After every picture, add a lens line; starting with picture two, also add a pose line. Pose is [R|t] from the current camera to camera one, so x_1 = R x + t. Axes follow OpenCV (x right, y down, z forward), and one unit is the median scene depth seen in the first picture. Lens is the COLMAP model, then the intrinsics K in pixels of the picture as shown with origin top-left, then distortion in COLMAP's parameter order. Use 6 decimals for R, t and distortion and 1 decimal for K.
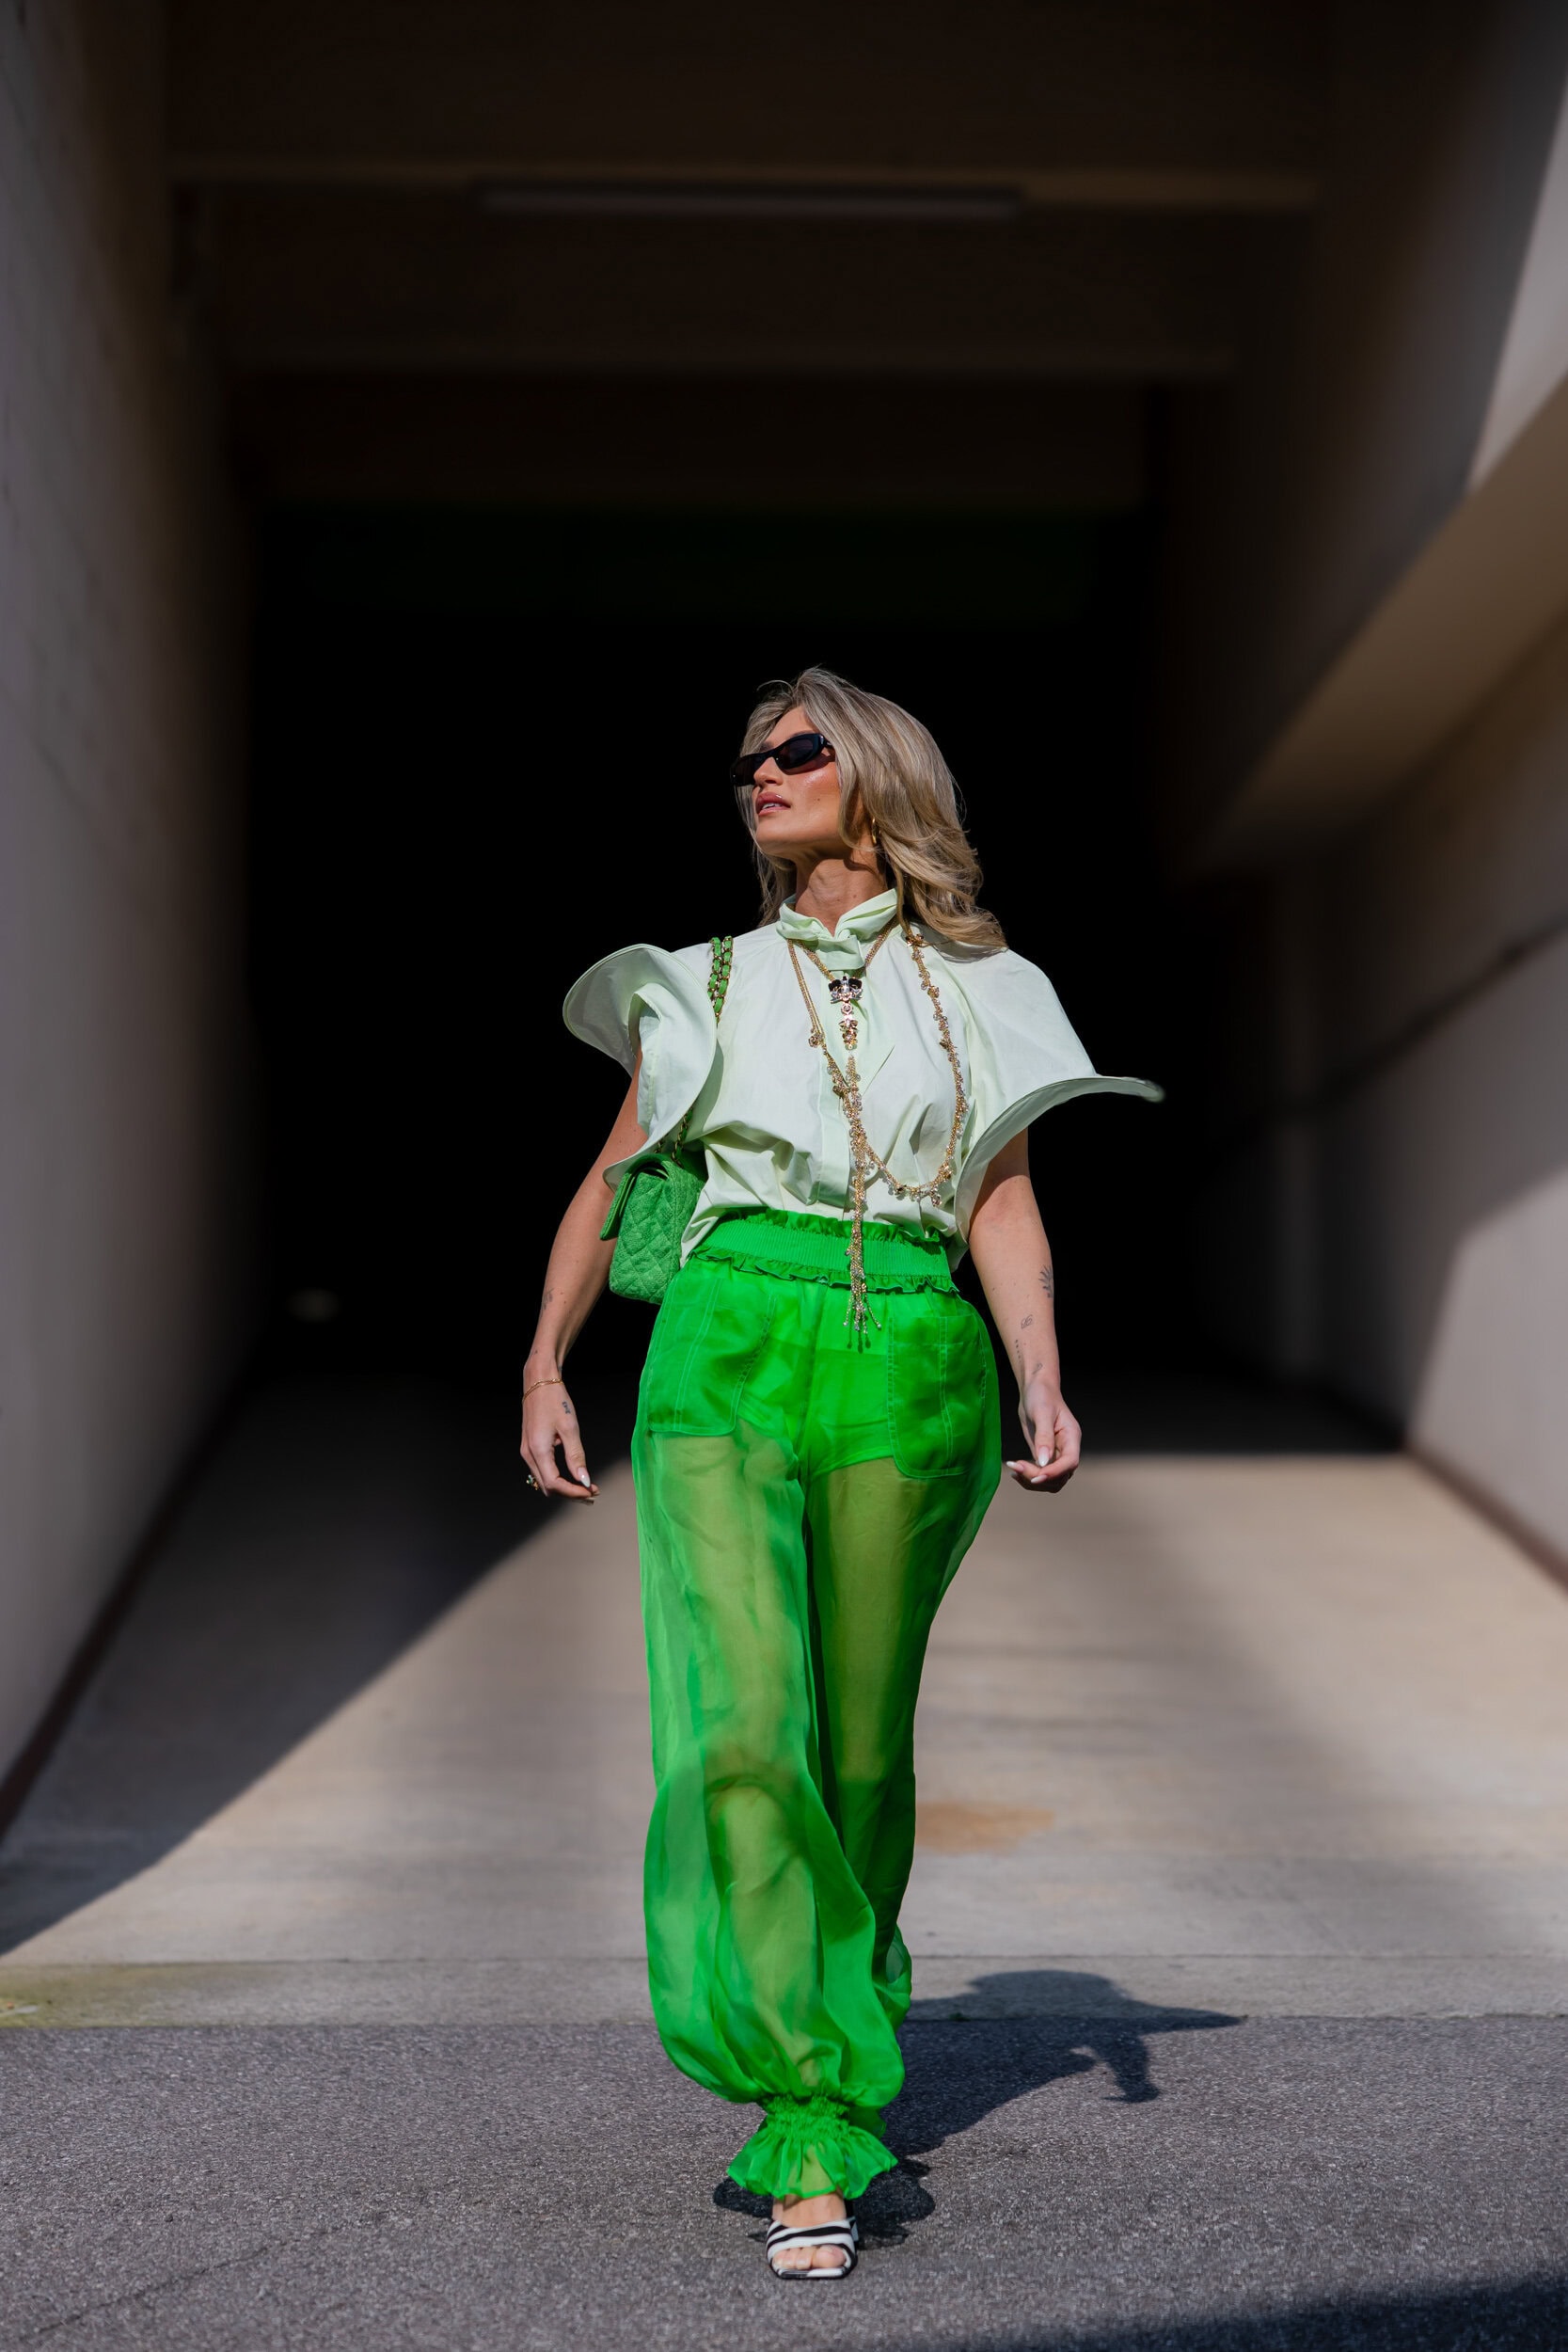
lens RADIAL K [[4451.5, 0, 784.0], [0, 4451.5, 1176.0], [0, 0, 1]] dist [0.020606, 0.084465]
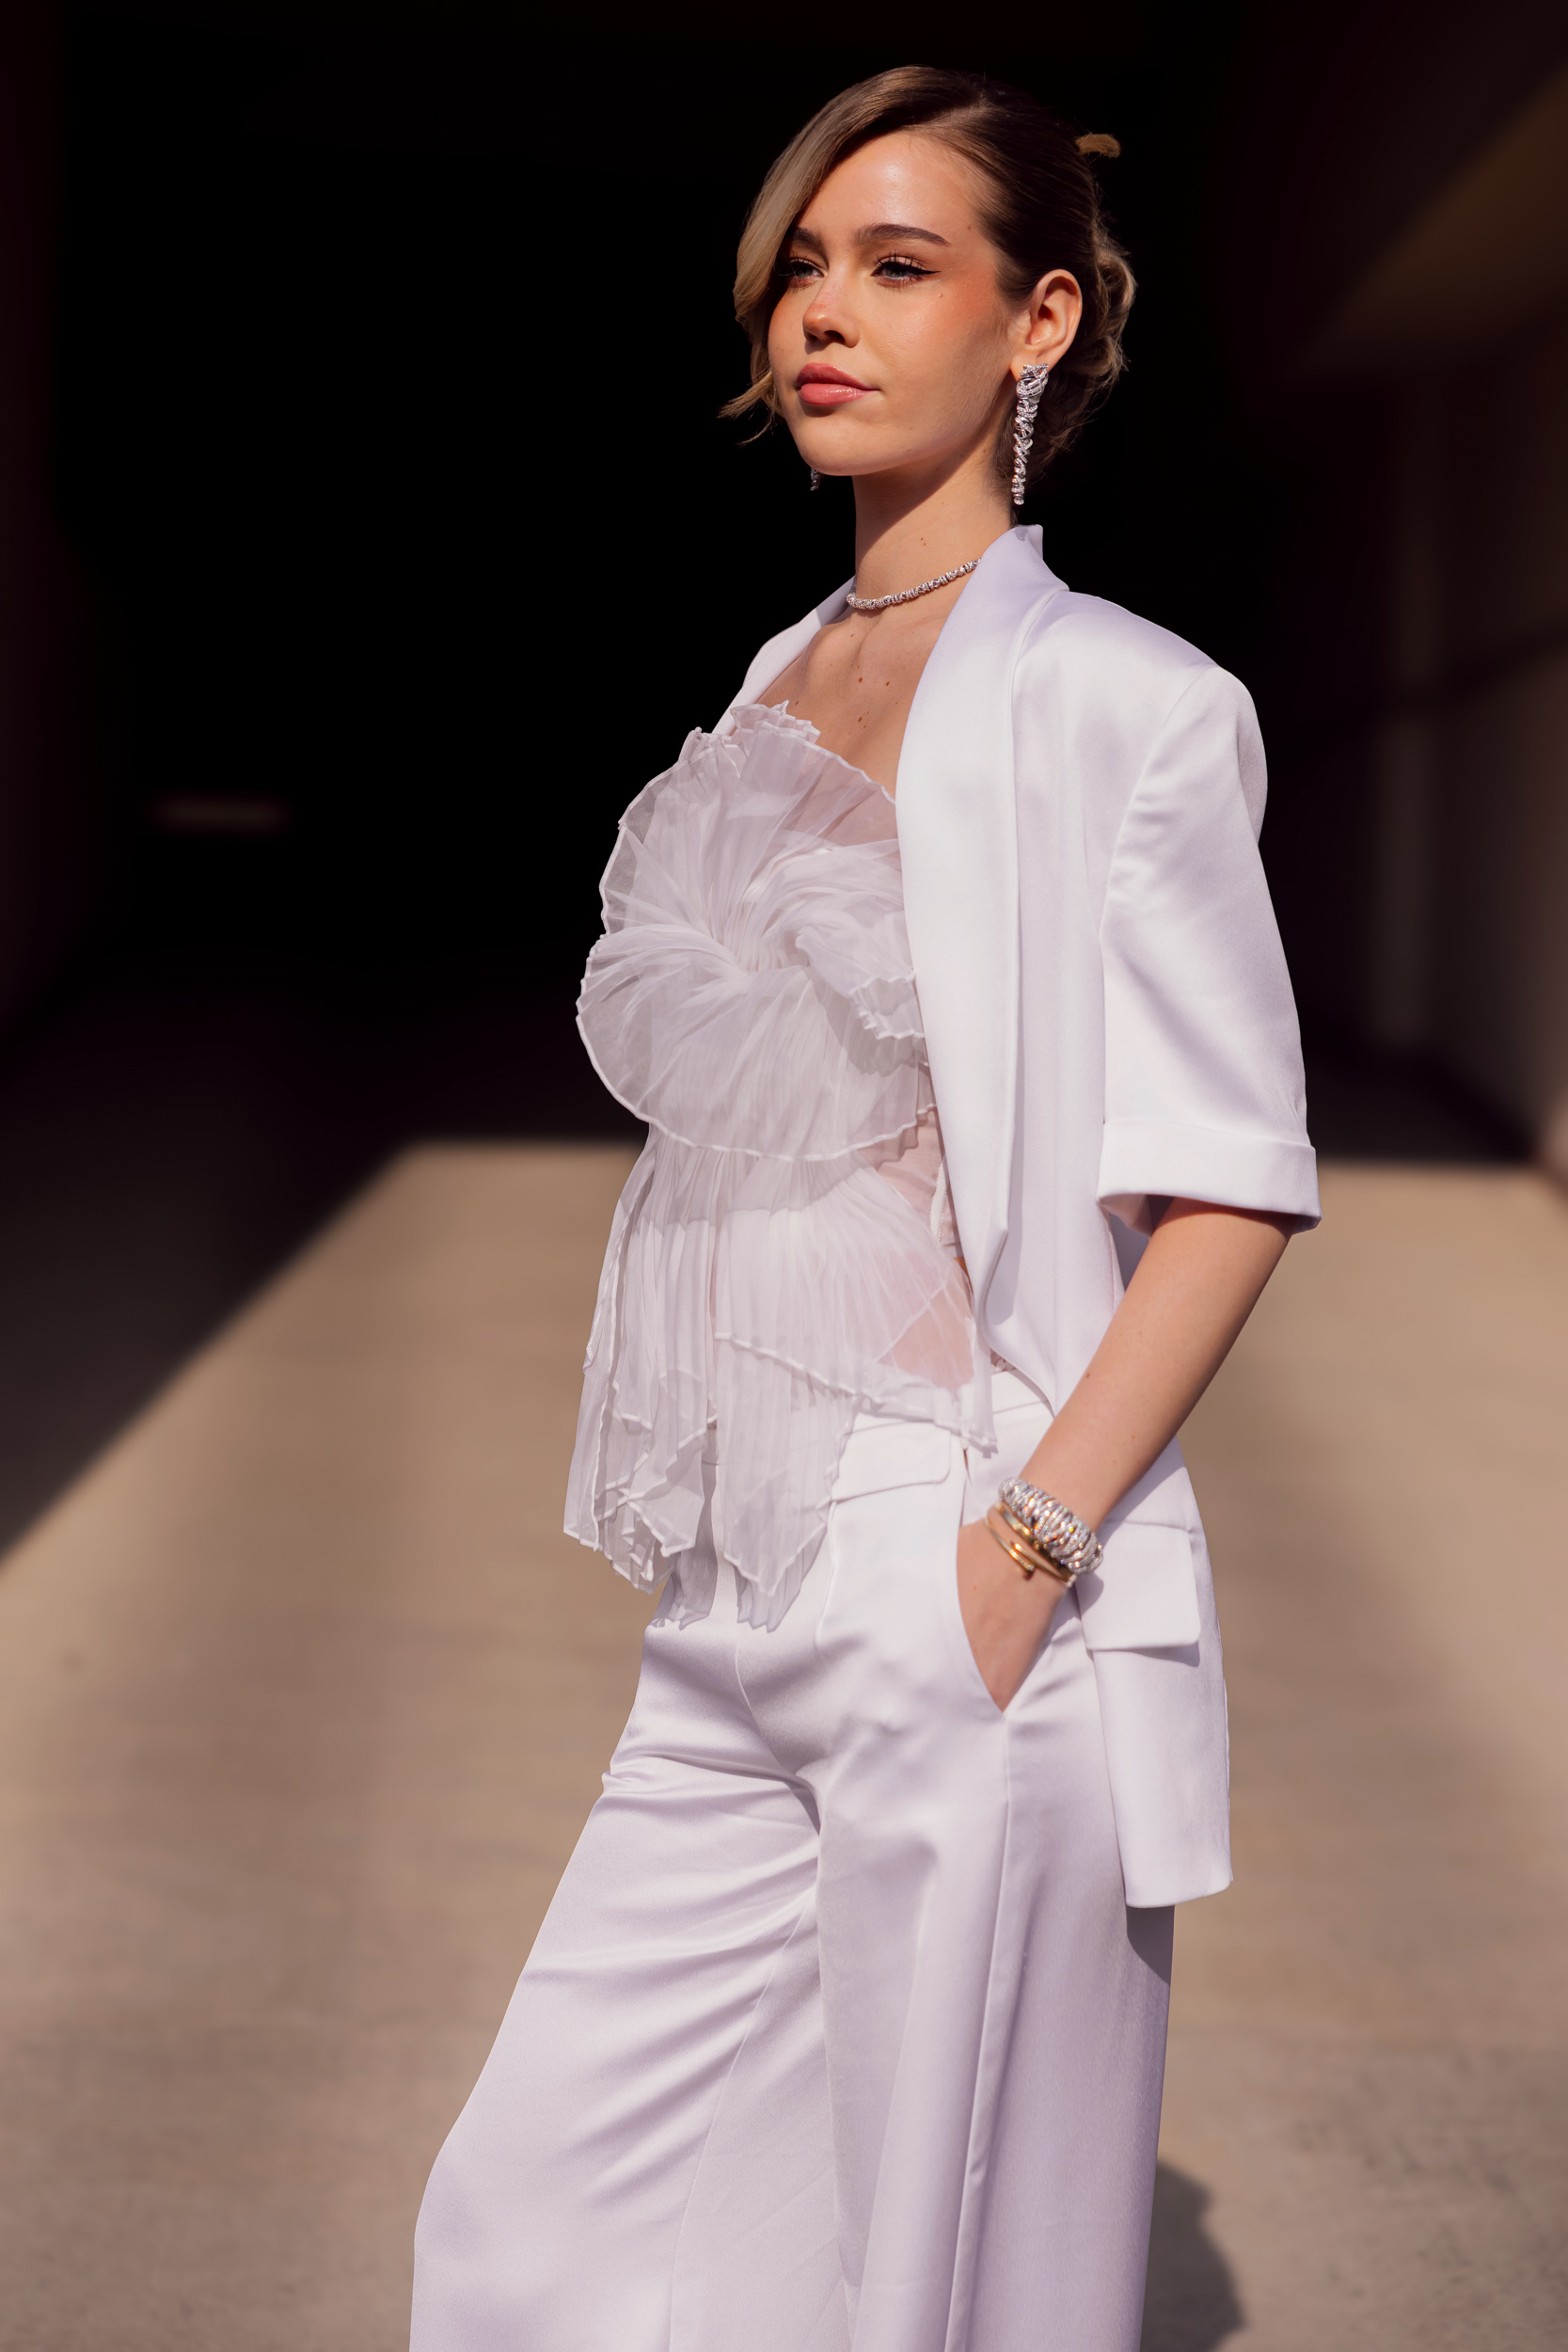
lens RADIAL K [[4451.5, 0, 784.0], [0, 4451.5, 1176.0], [0, 0, 1]] dist [0.020606, 0.084465]
pose [[0.999548, 0.029888, 0.003335, 0.016707], [-0.030074, 0.993037, 0.113902, -0.041009], [0.000092, -0.113951, 0.993486, 0.525563]]
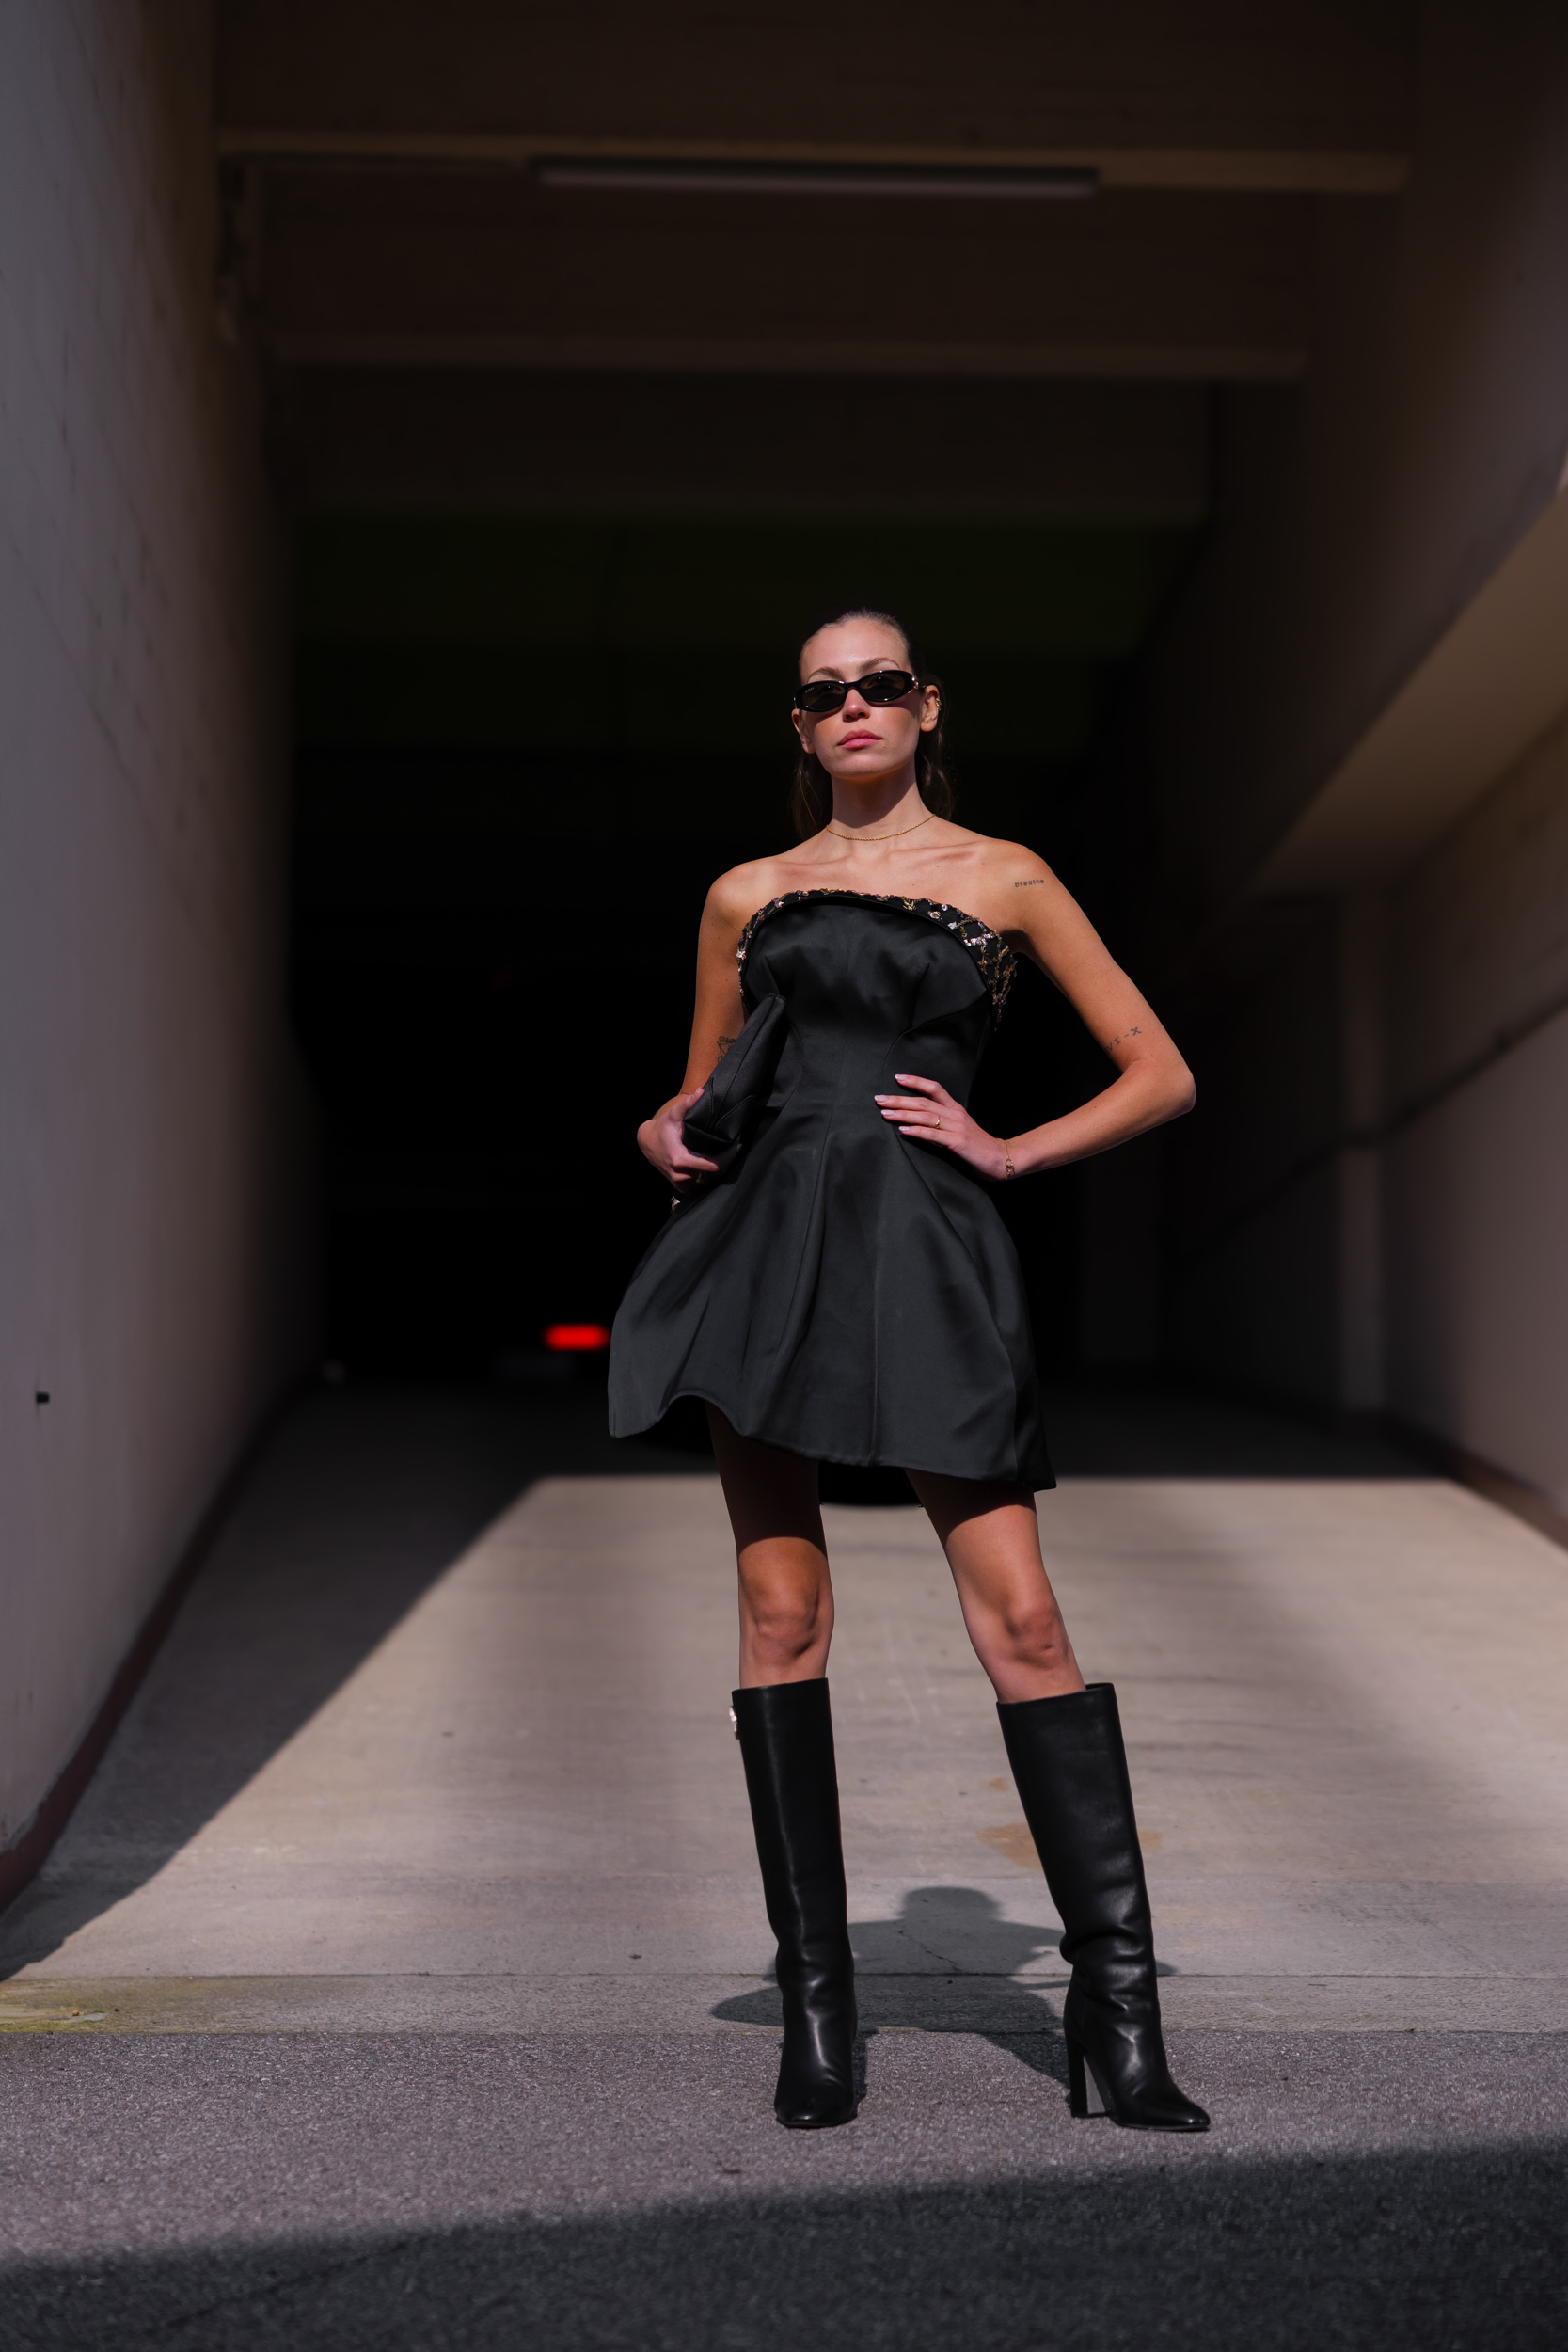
lens RADIAL K [[4451.5, 0, 784.0], [0, 4451.5, 1176.0], [0, 0, 1]] dist [0.020606, 0.084465]
pose [[0.999977, 0.006410, 0.002213, -0.029783], [-0.006365, 0.999789, -0.019518, 0.029693], [-0.002338, 0.019503, 0.999807, 0.070238]]
